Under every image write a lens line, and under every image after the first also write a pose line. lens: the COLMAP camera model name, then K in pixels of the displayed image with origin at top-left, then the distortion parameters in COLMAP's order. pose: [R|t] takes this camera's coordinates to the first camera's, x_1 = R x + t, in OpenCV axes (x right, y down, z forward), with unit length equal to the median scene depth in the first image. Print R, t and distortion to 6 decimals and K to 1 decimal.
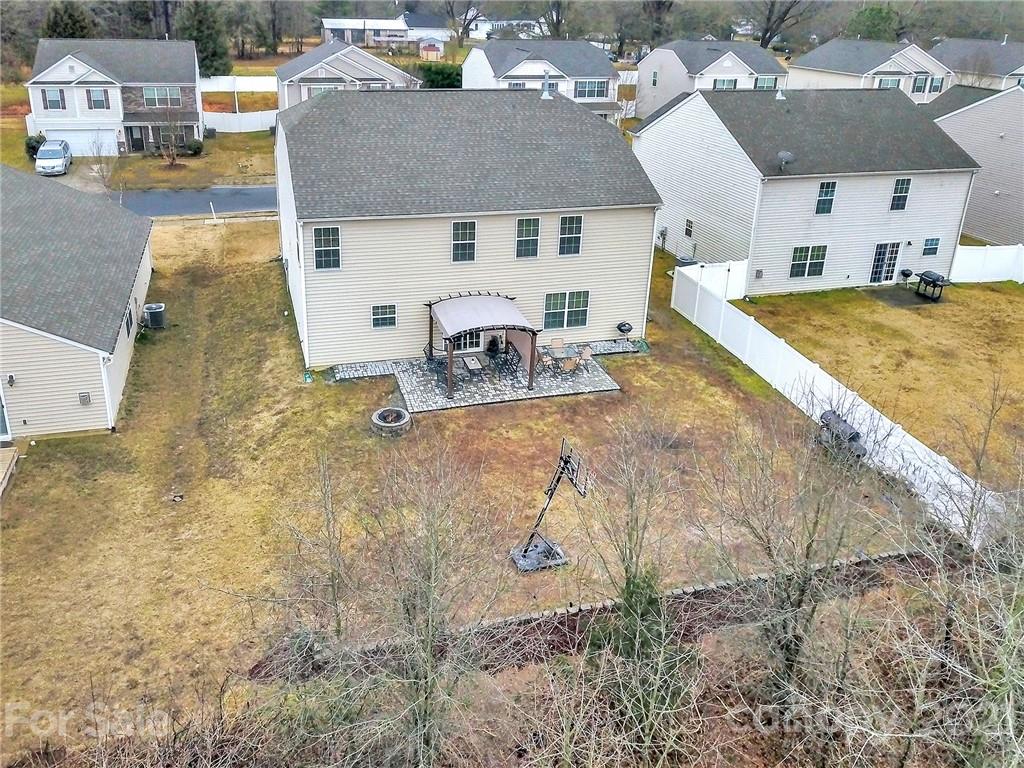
lens RADIAL K [[819.6, 0, 526.3], [0, 819.6, 268.6], [0, 0, 1]] dist [0.006294, 0.003182]
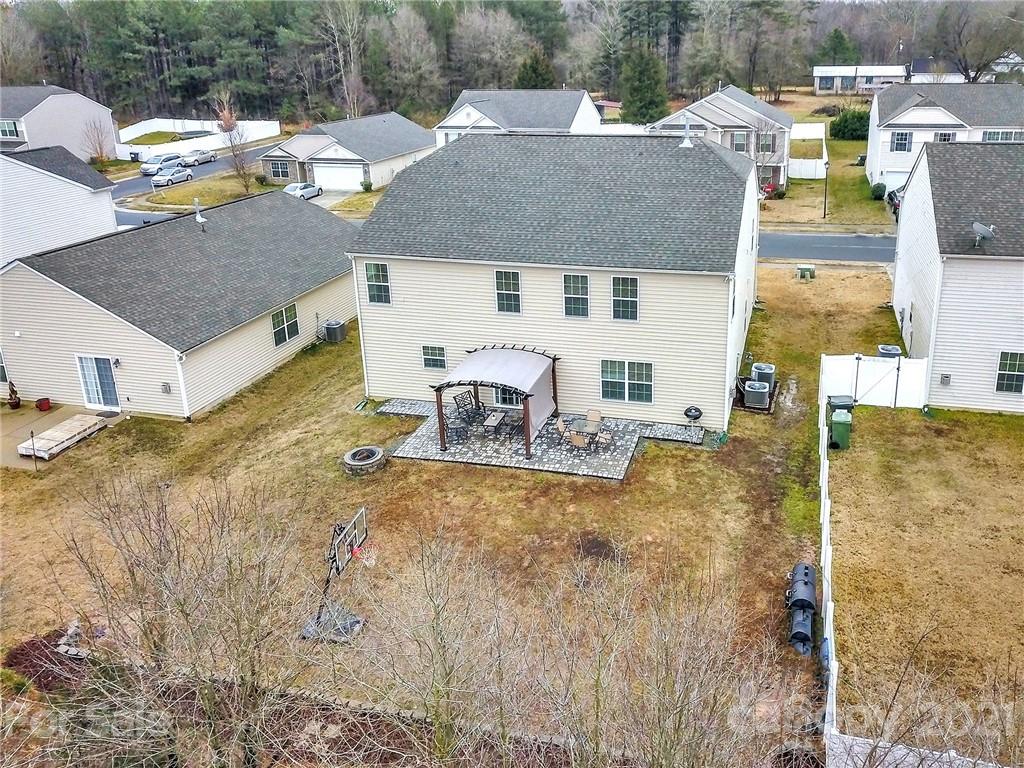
lens RADIAL K [[845.0, 0, 652.2], [0, 845.0, 288.0], [0, 0, 1]] dist [0.029256, -0.006762]
pose [[0.867897, 0.101717, -0.486219, 0.530304], [-0.121823, 0.992503, -0.009822, -0.046502], [0.481575, 0.067758, 0.873782, 0.212486]]
